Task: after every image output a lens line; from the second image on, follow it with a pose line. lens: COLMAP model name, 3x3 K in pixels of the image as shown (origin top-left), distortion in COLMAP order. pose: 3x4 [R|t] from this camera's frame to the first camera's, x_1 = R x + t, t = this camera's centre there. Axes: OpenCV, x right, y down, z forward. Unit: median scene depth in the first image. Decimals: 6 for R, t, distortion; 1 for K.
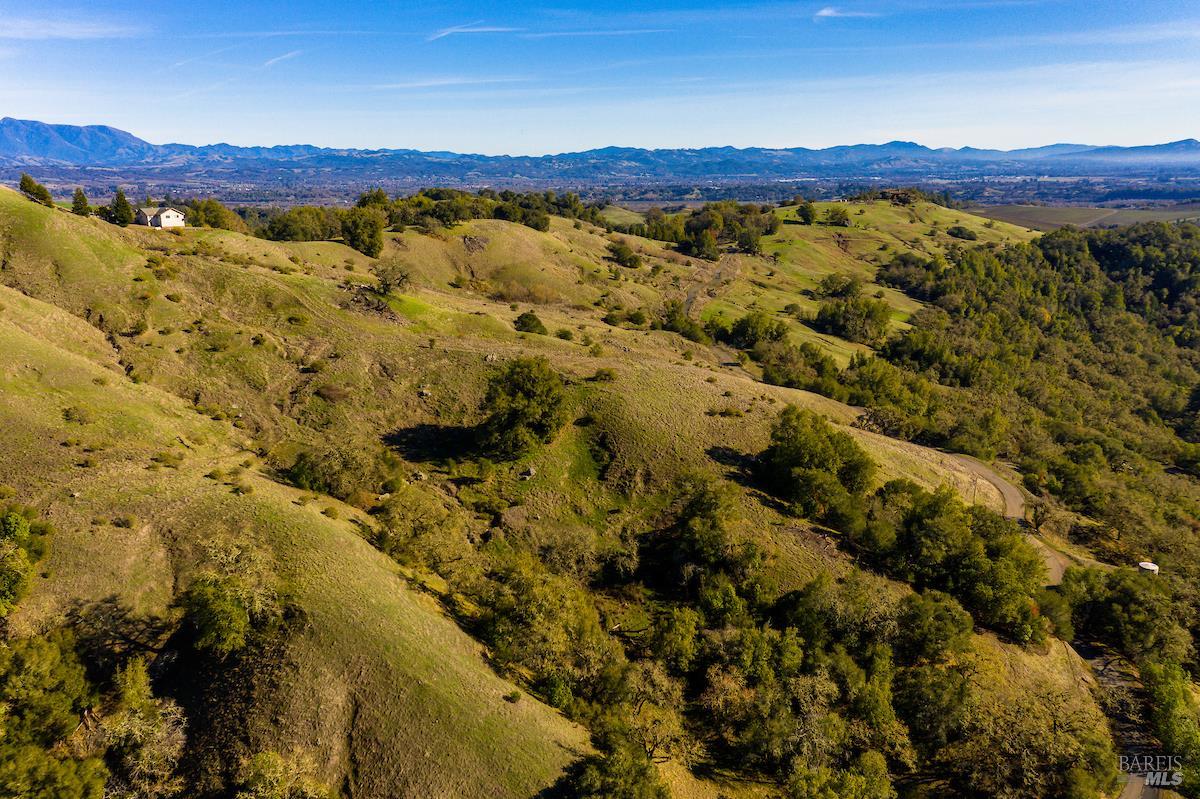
lens RADIAL K [[940.8, 0, 600.1], [0, 940.8, 410.8], [0, 0, 1]] dist [0.040469, 0.013833]
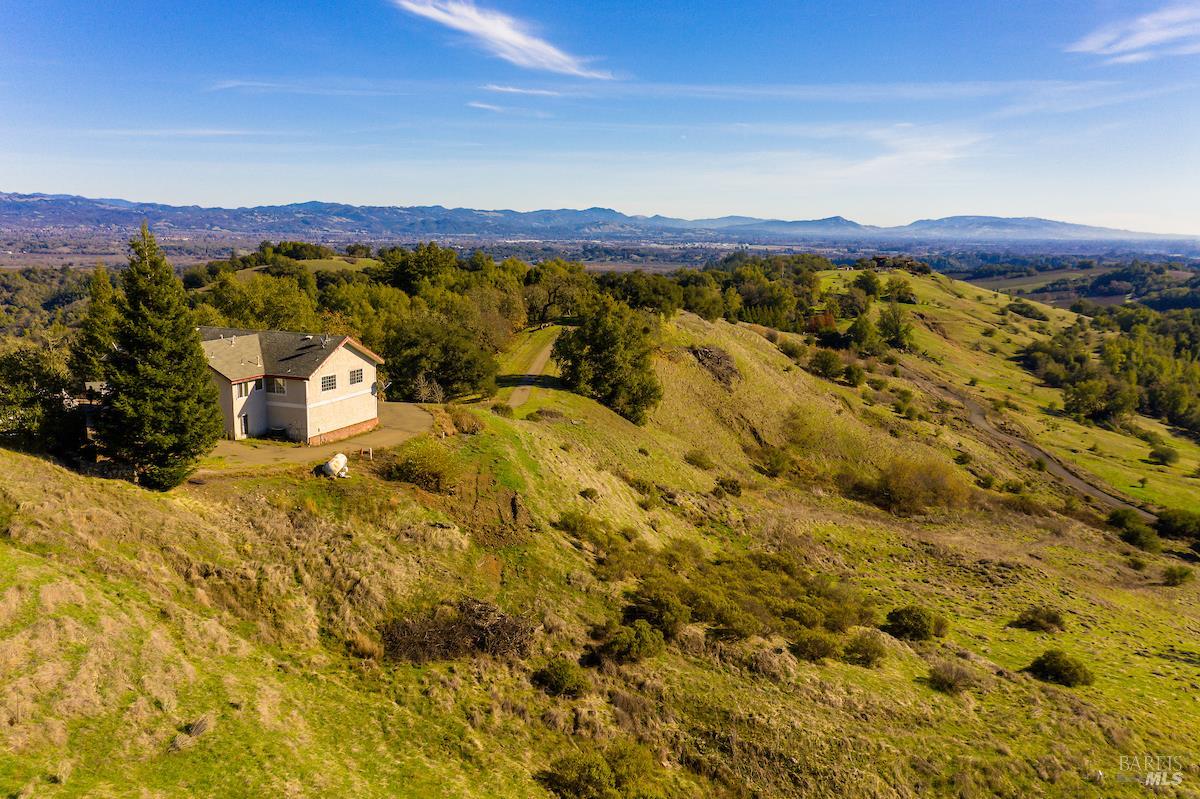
lens RADIAL K [[940.8, 0, 597.4], [0, 940.8, 419.3], [0, 0, 1]] dist [0.040469, 0.013833]
pose [[0.953516, -0.035230, 0.299275, -0.036602], [0.050640, 0.997752, -0.043891, -0.014722], [-0.297056, 0.057006, 0.953157, 0.064060]]
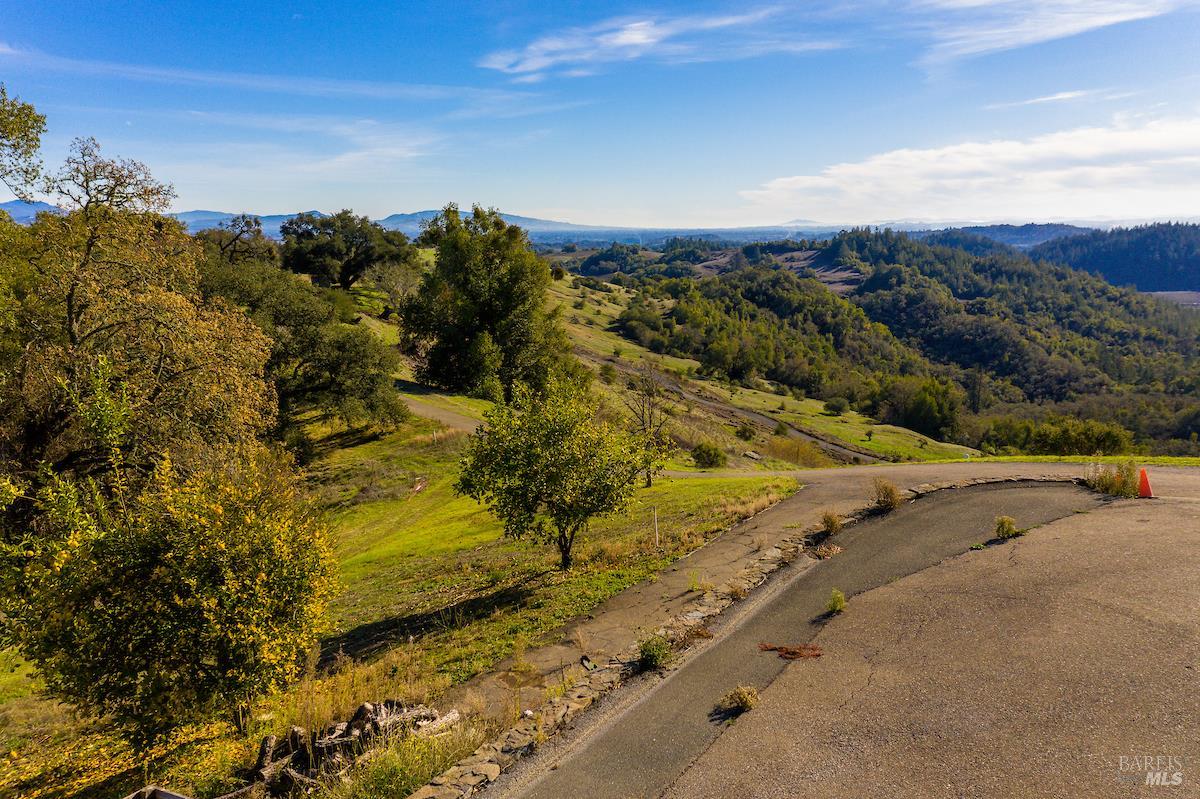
lens RADIAL K [[940.8, 0, 594.9], [0, 940.8, 400.2], [0, 0, 1]] dist [0.040469, 0.013833]
pose [[0.672045, -0.125355, 0.729823, -0.038502], [0.180278, 0.983611, 0.002939, -0.016900], [-0.718230, 0.129596, 0.683630, 0.084055]]
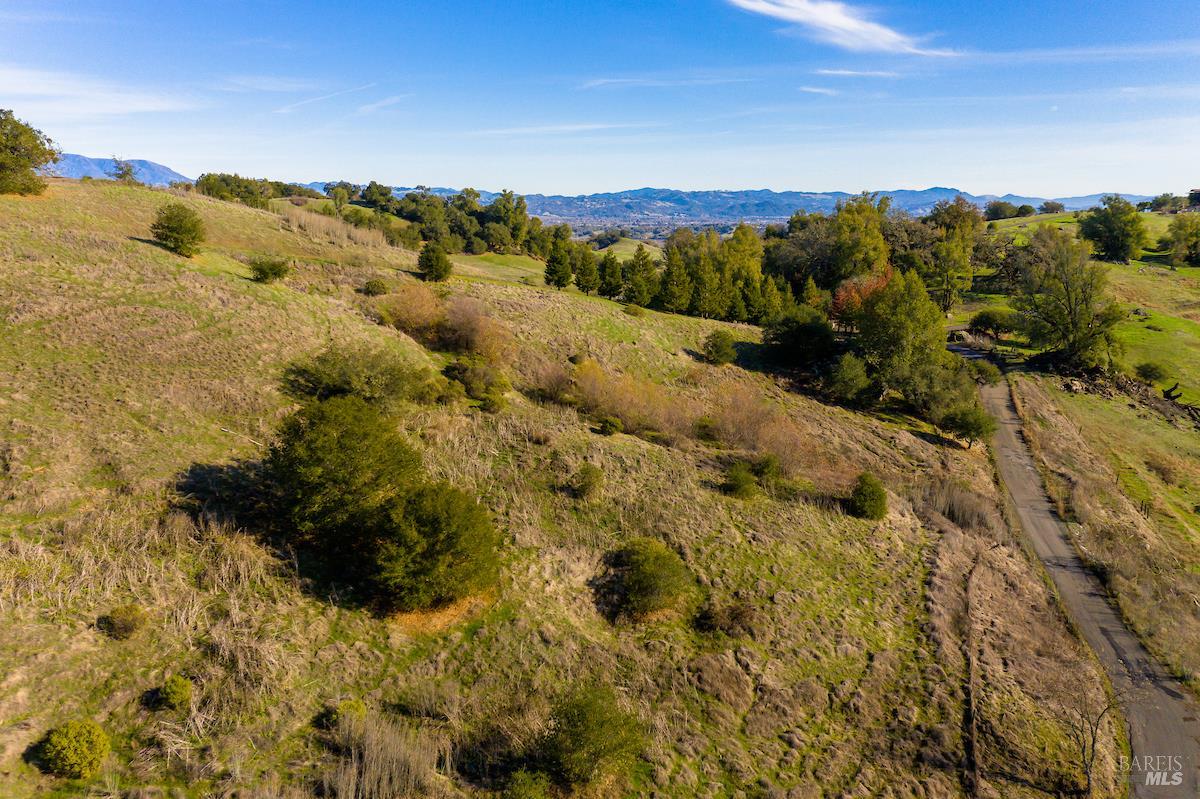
lens RADIAL K [[940.8, 0, 597.4], [0, 940.8, 368.9], [0, 0, 1]] dist [0.040469, 0.013833]
pose [[0.999023, 0.023473, -0.037451, 0.007696], [-0.026571, 0.996068, -0.084512, -0.021809], [0.035320, 0.085425, 0.995718, 0.114127]]
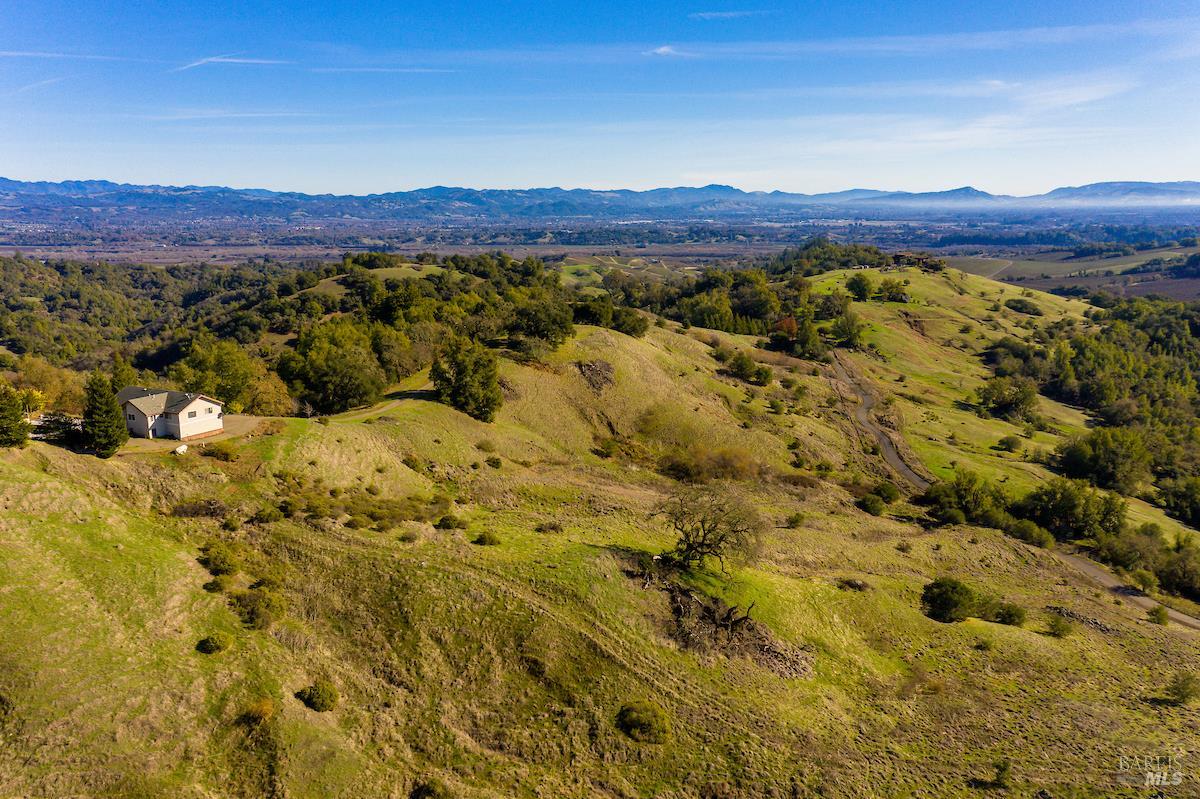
lens RADIAL K [[940.8, 0, 598.8], [0, 940.8, 408.5], [0, 0, 1]] dist [0.040469, 0.013833]
pose [[0.983470, -0.034032, 0.177843, -0.027322], [0.041449, 0.998412, -0.038157, -0.014400], [-0.176262, 0.044897, 0.983319, 0.041440]]
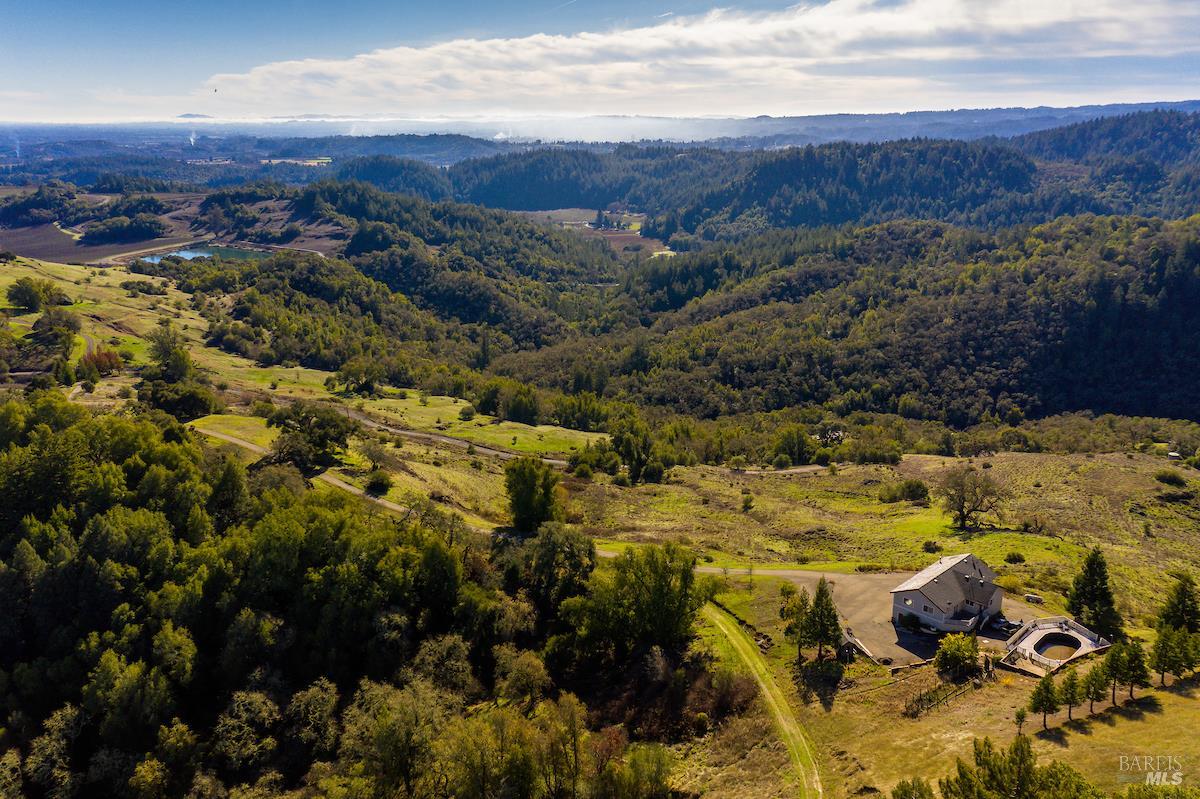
lens RADIAL K [[940.8, 0, 590.1], [0, 940.8, 414.5], [0, 0, 1]] dist [0.040469, 0.013833]
pose [[0.143033, -0.286179, 0.947440, -0.070802], [0.249661, 0.936758, 0.245262, -0.034524], [-0.957711, 0.201458, 0.205435, 0.085174]]
